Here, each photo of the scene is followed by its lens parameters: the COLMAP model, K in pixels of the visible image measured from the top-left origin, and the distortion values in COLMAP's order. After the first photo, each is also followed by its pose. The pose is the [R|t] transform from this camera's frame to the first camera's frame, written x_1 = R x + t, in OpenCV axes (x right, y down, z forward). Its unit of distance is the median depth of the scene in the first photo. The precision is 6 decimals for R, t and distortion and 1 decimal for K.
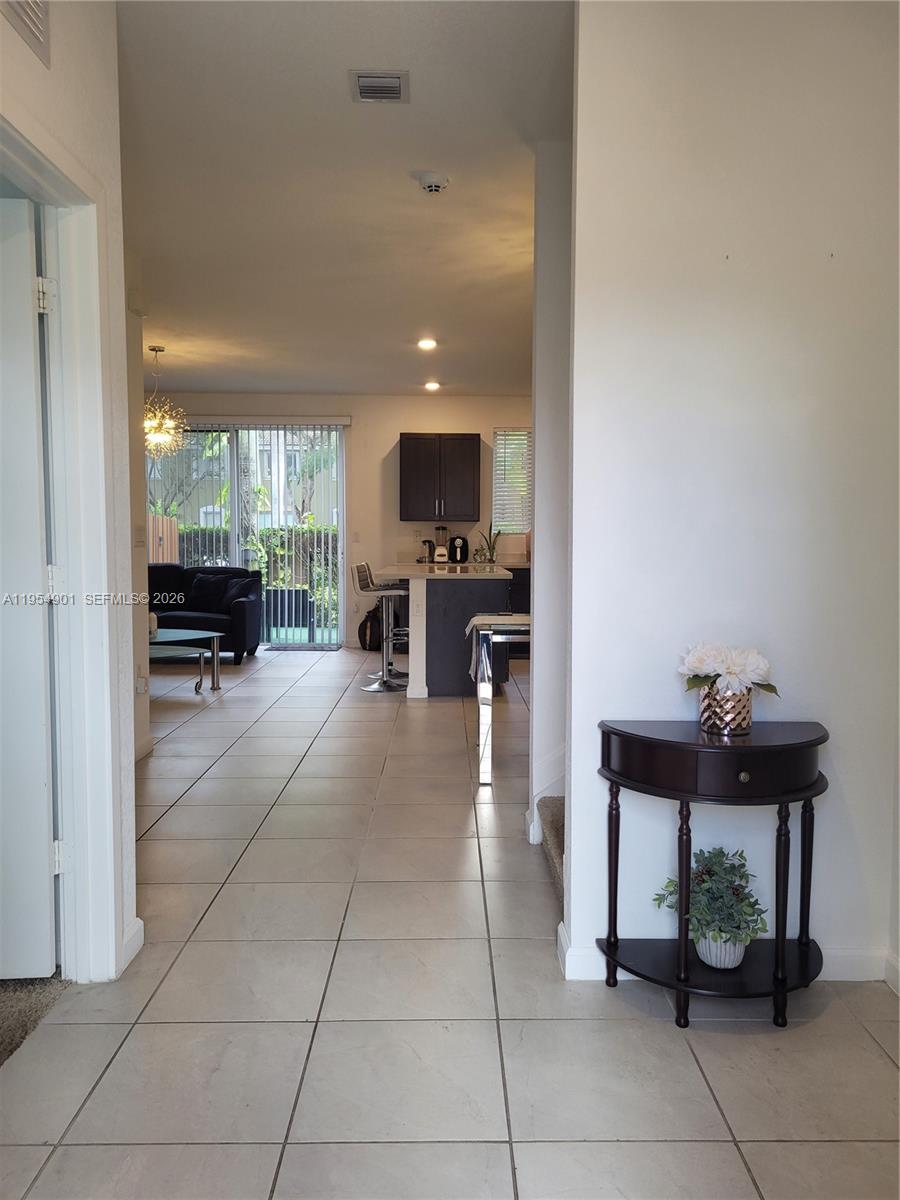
lens RADIAL K [[896.6, 0, 448.1], [0, 896.6, 600.4], [0, 0, 1]] dist [0.011776, -0.004009]
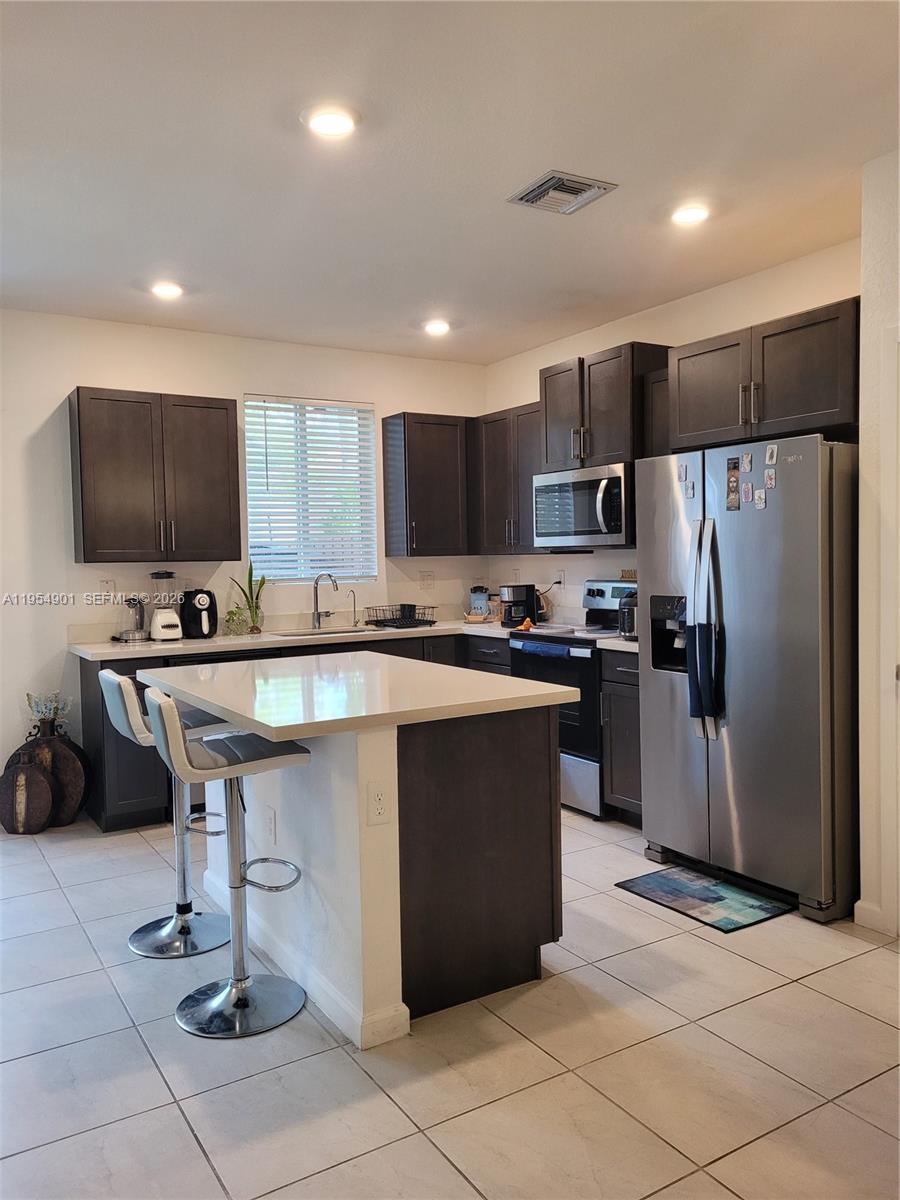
lens RADIAL K [[896.6, 0, 455.1], [0, 896.6, 597.1], [0, 0, 1]] dist [0.011776, -0.004009]
pose [[0.848799, -0.041993, 0.527045, -0.140192], [0.059788, 0.998070, -0.016766, -0.048232], [-0.525324, 0.045742, 0.849672, 0.462977]]
